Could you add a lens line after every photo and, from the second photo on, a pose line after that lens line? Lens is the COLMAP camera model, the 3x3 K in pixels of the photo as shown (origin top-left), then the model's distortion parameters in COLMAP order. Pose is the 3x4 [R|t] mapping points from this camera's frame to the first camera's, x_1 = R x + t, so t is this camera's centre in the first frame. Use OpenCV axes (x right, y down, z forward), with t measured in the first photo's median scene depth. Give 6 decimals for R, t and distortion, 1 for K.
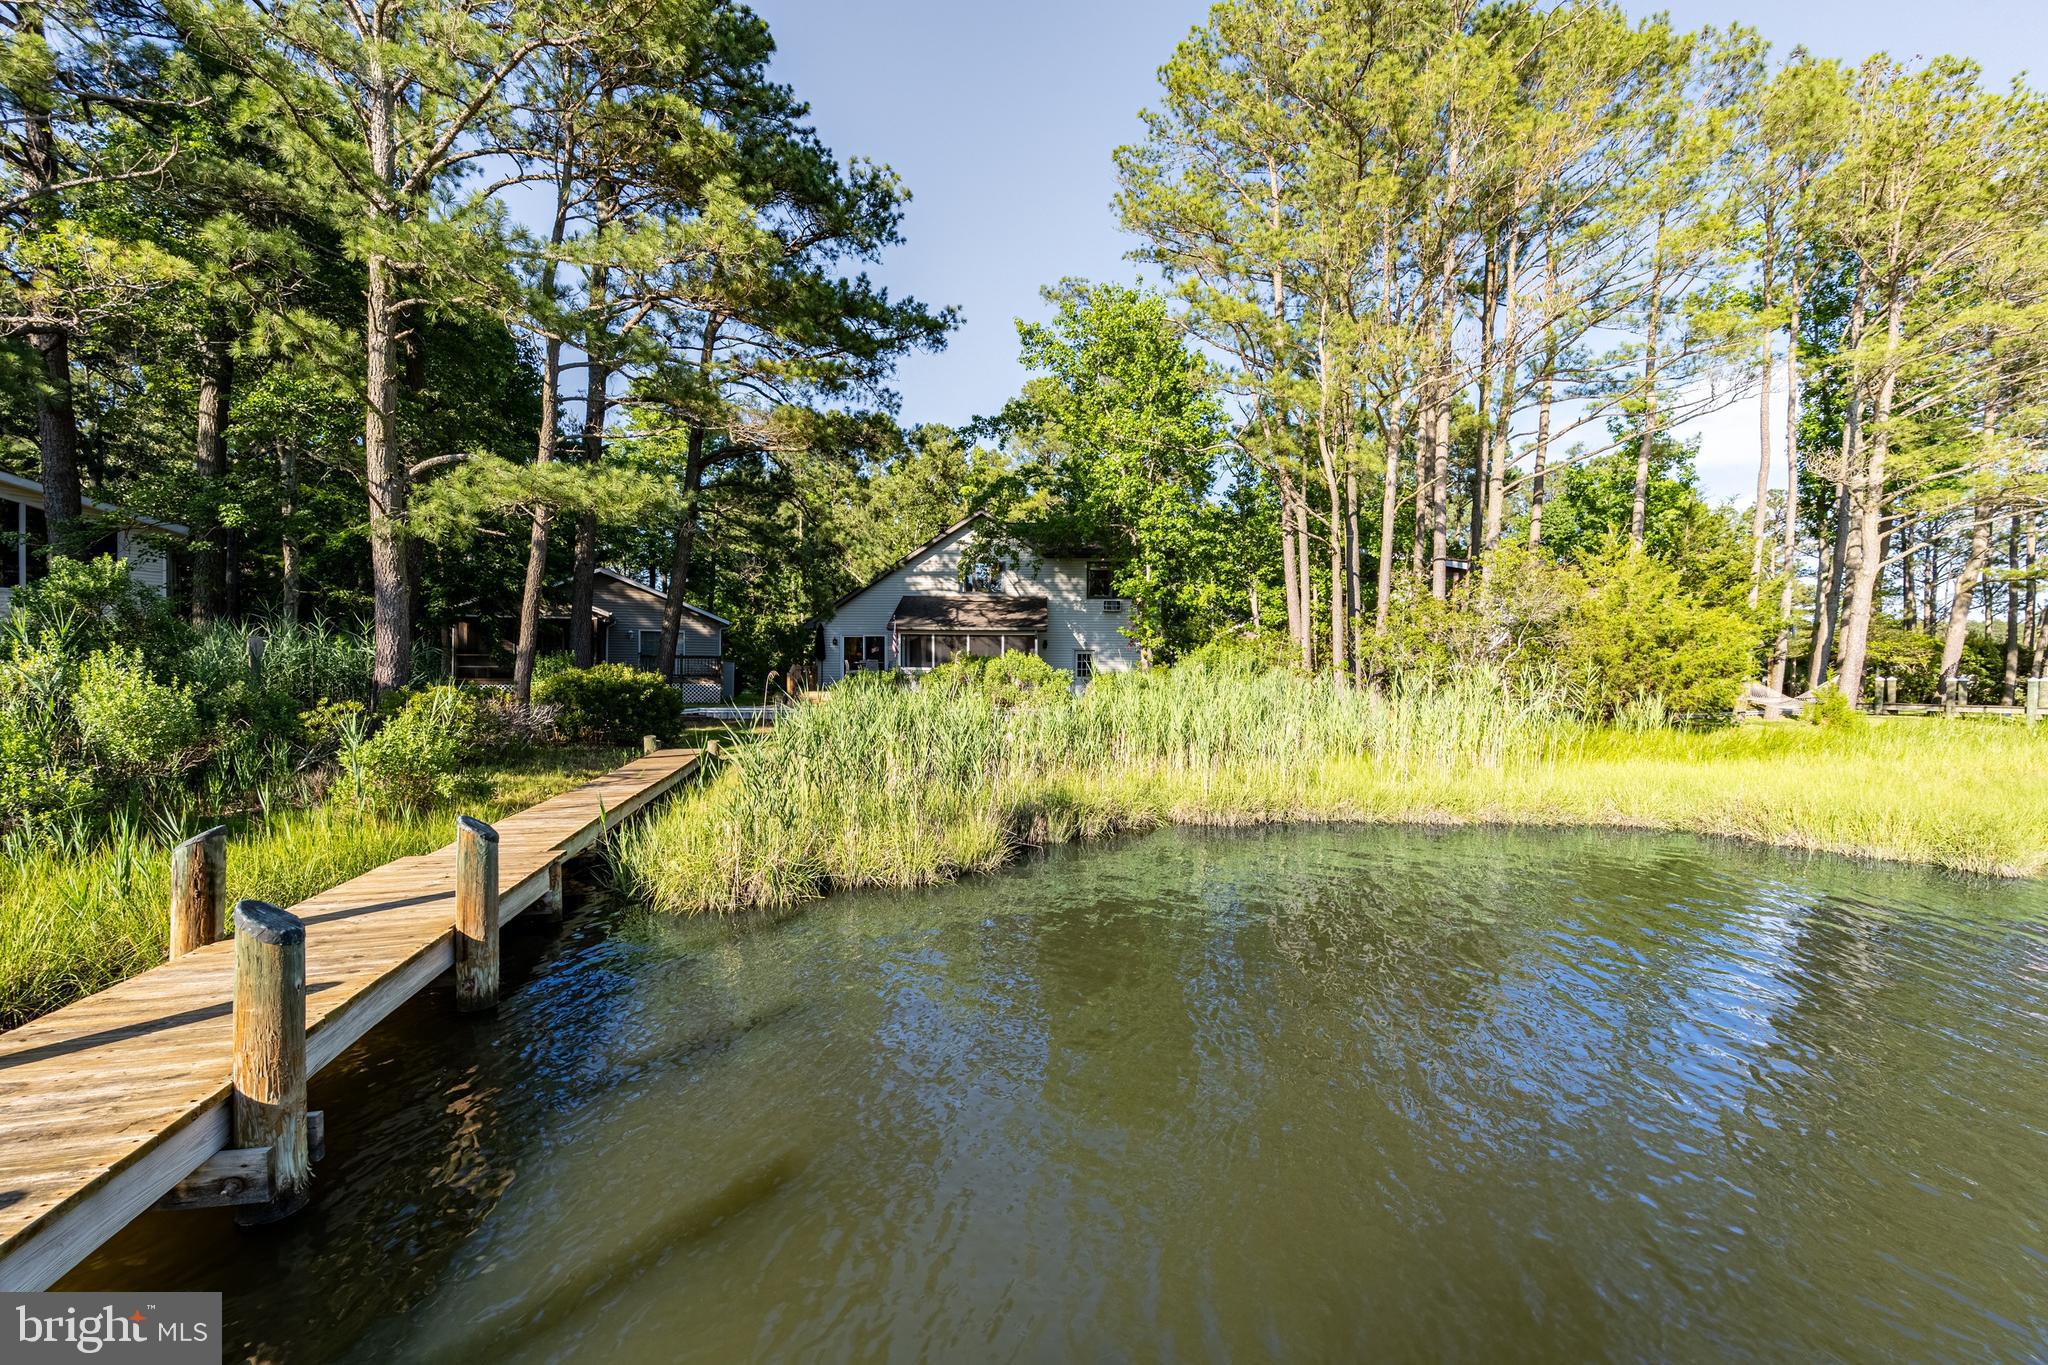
lens RADIAL K [[826.2, 0, 1040.5], [0, 826.2, 680.4], [0, 0, 1]] dist [-0.001507, -0.001802]
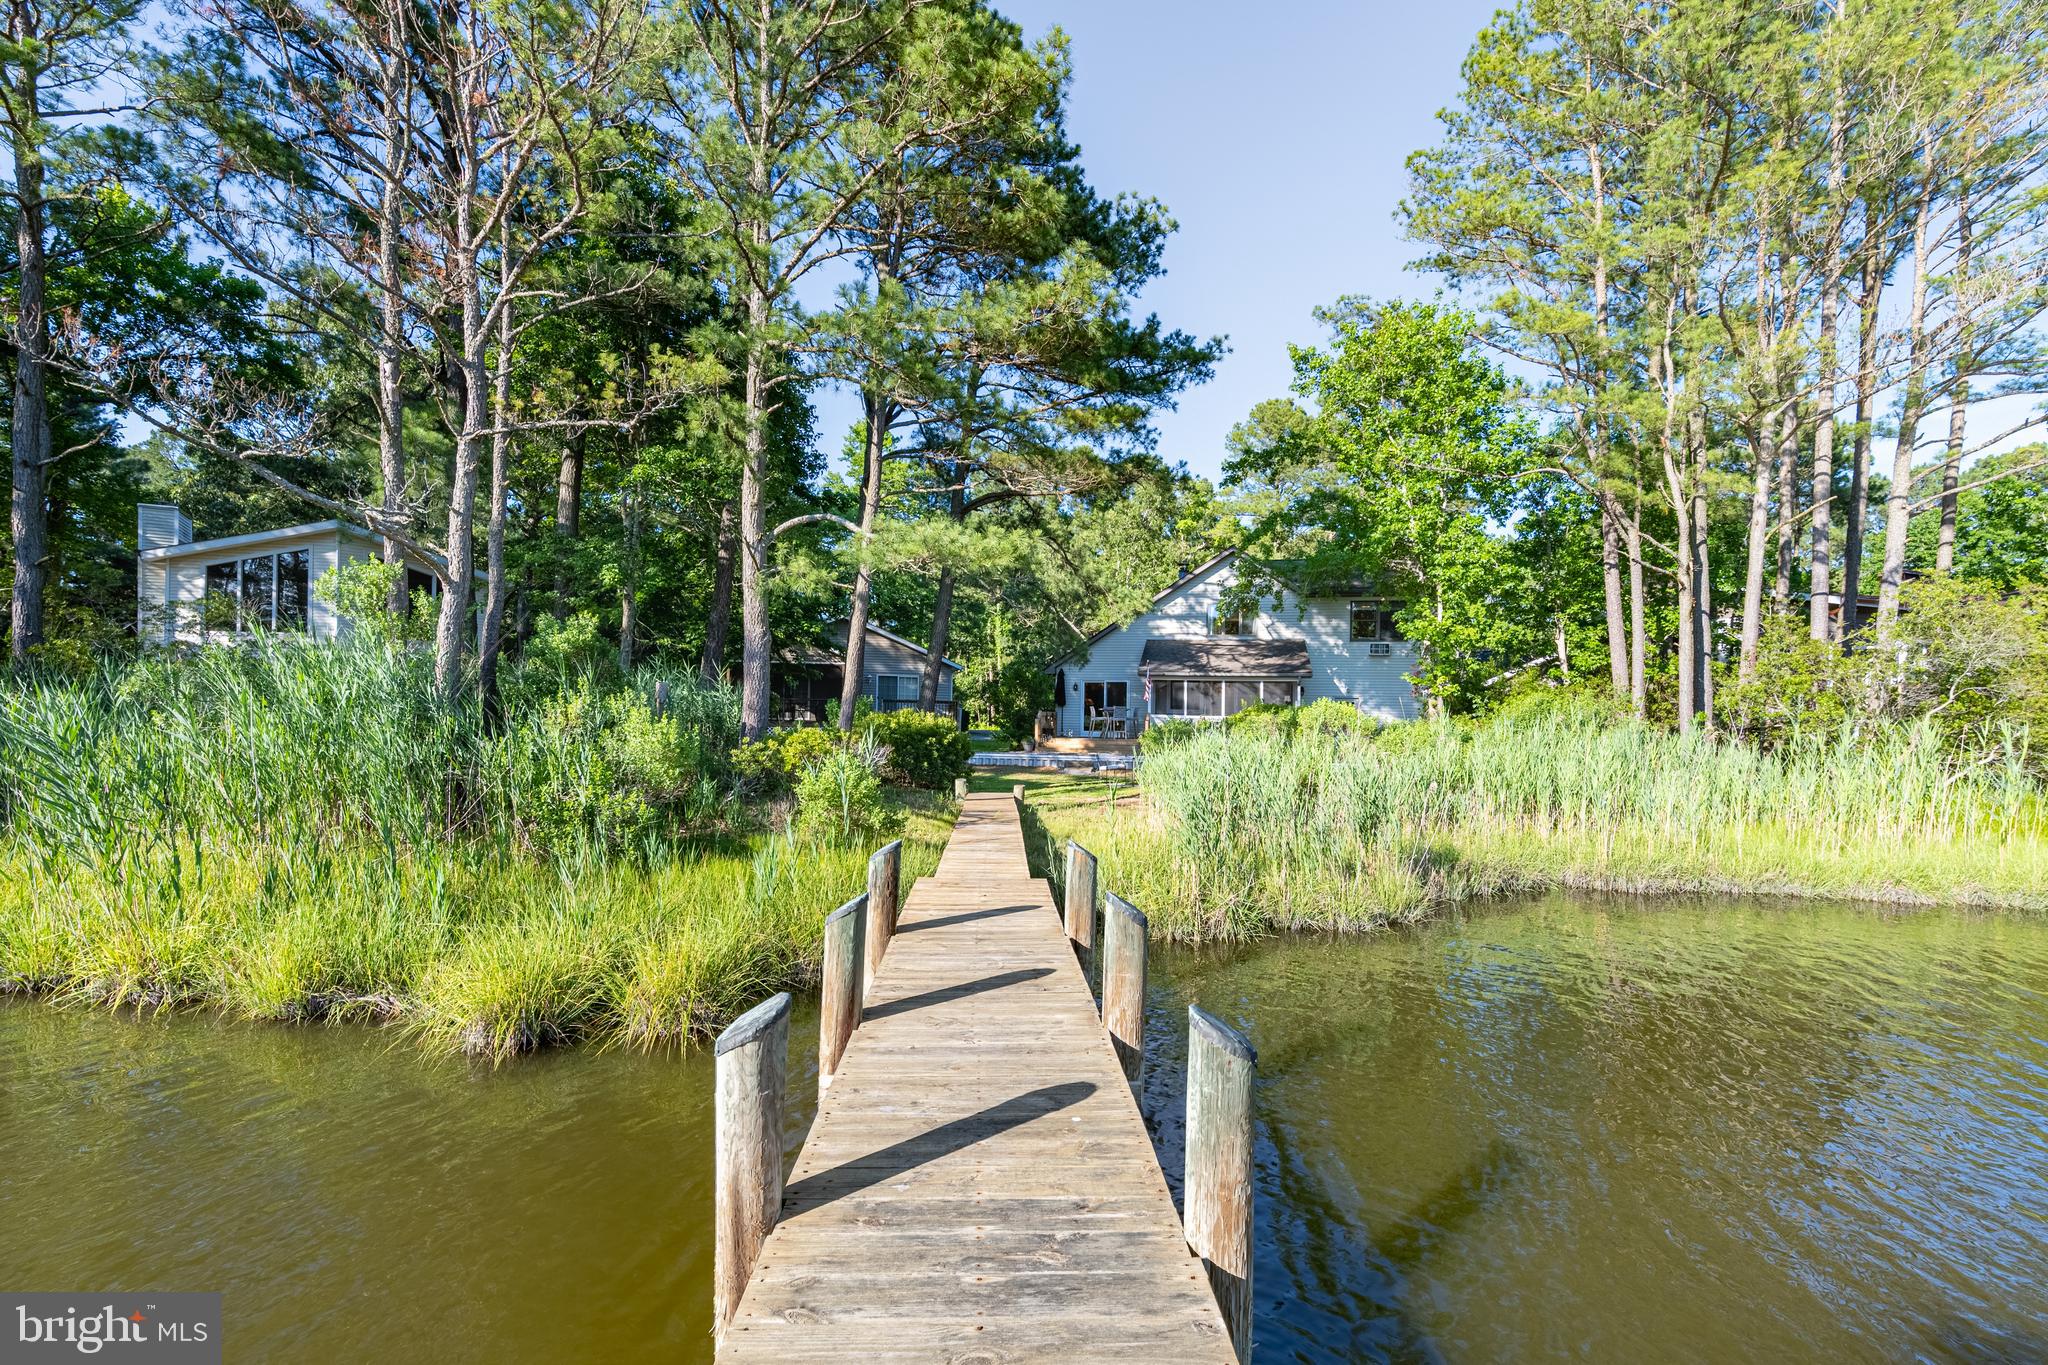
lens RADIAL K [[907.8, 0, 1019.6], [0, 907.8, 711.7], [0, 0, 1]] dist [-0.001650, -0.000770]
pose [[0.979074, 0.009496, -0.203283, -0.123024], [-0.013472, 0.999744, -0.018185, 0.001723], [0.203058, 0.020543, 0.978951, -0.066265]]
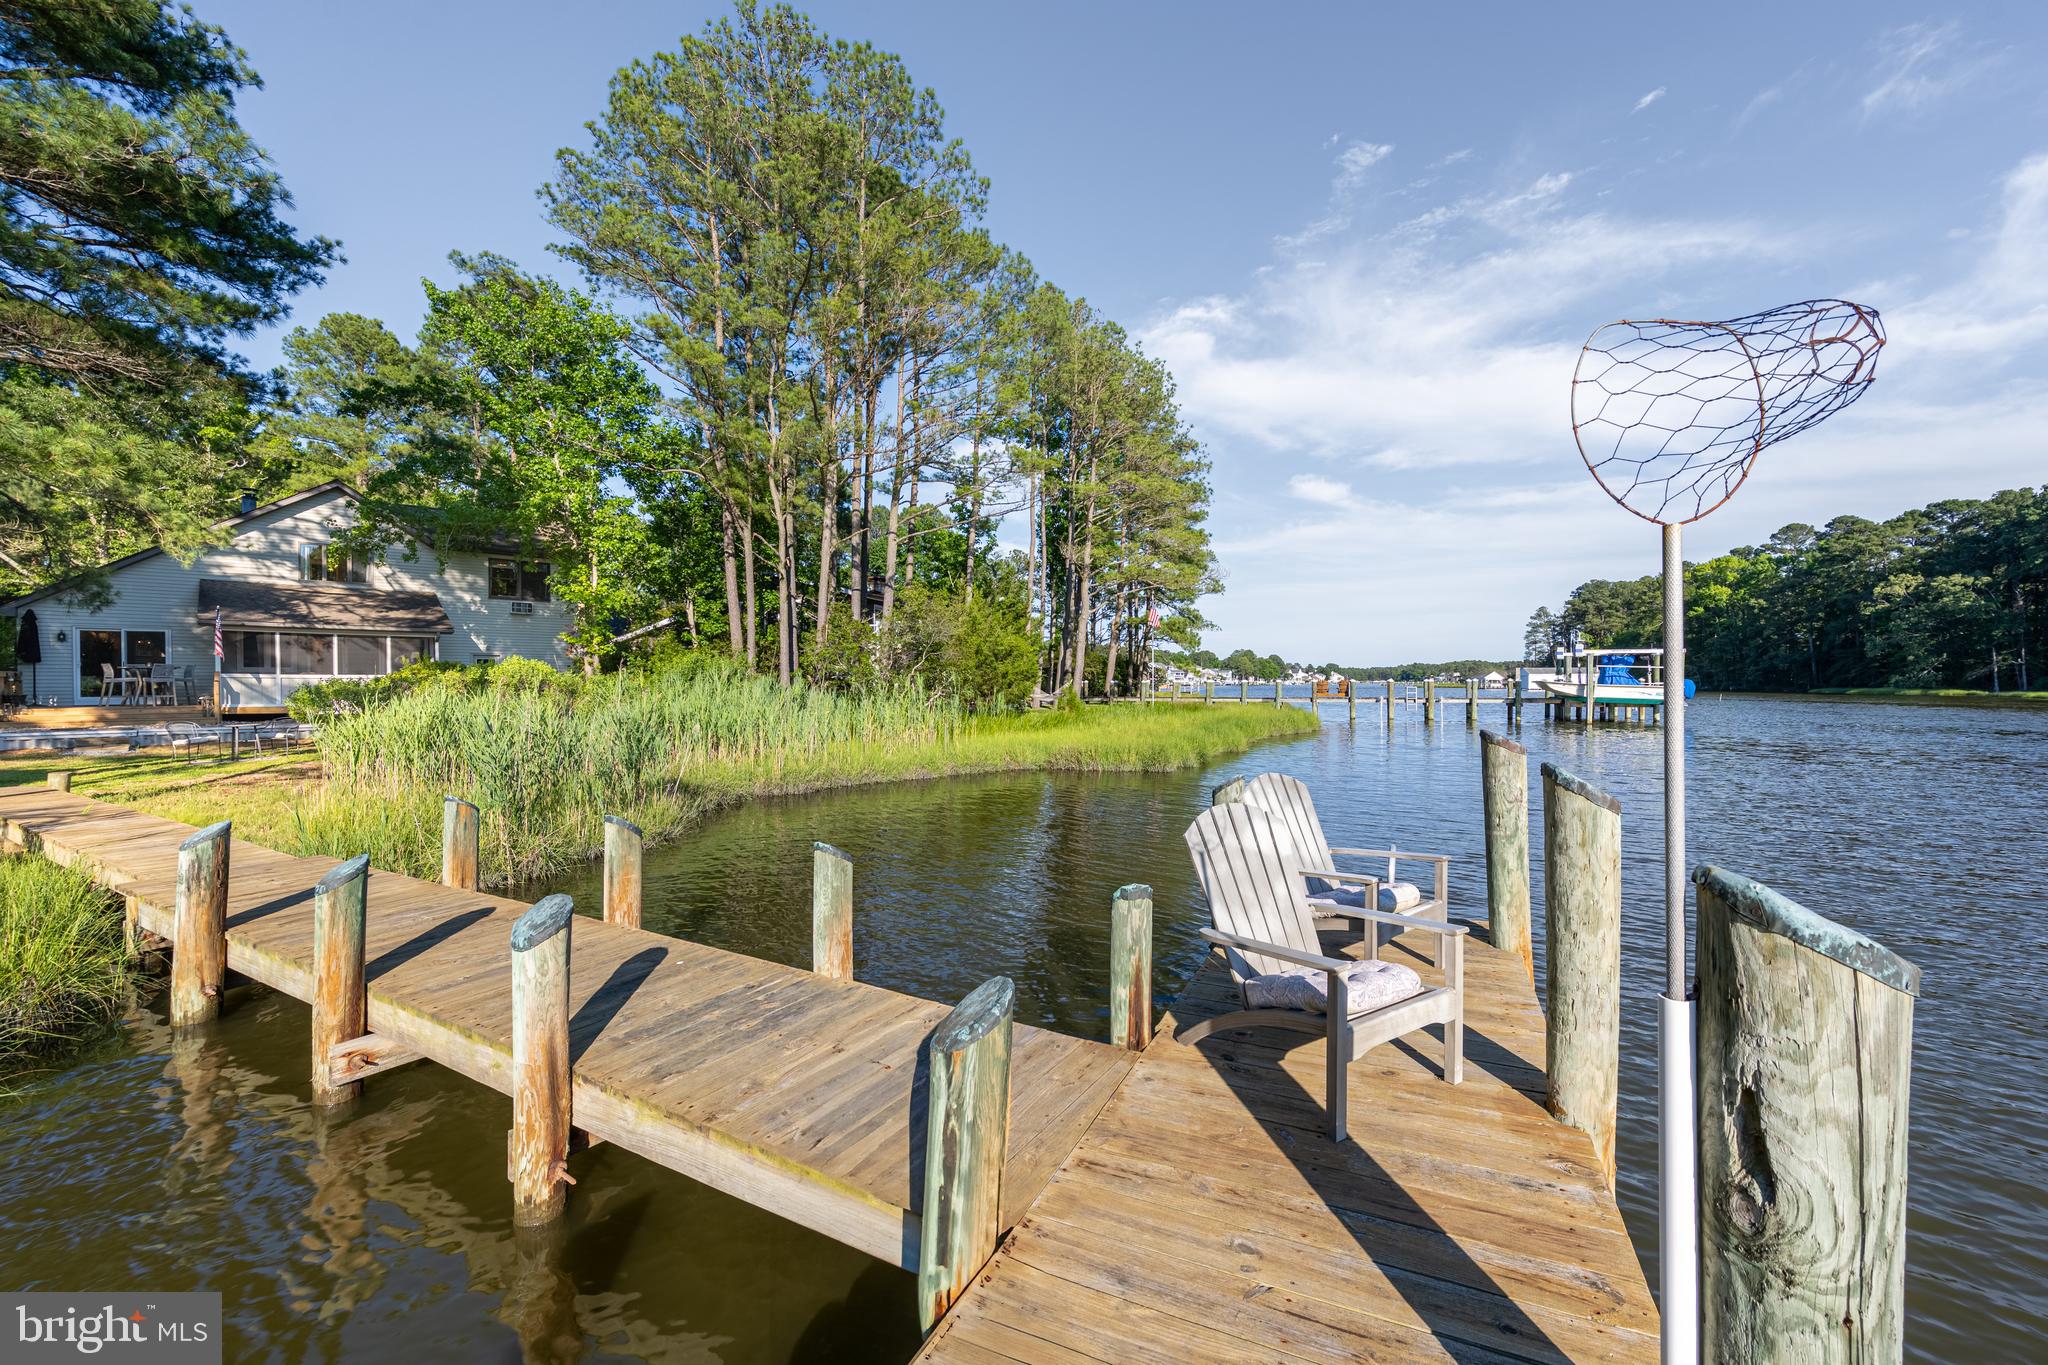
lens RADIAL K [[851.1, 0, 1062.7], [0, 851.1, 676.4], [0, 0, 1]] dist [-0.000919, -0.002083]
pose [[0.685034, -0.002327, 0.728507, -0.245327], [0.012846, 0.999878, -0.008885, 0.003333], [-0.728398, 0.015445, 0.684980, -0.125060]]
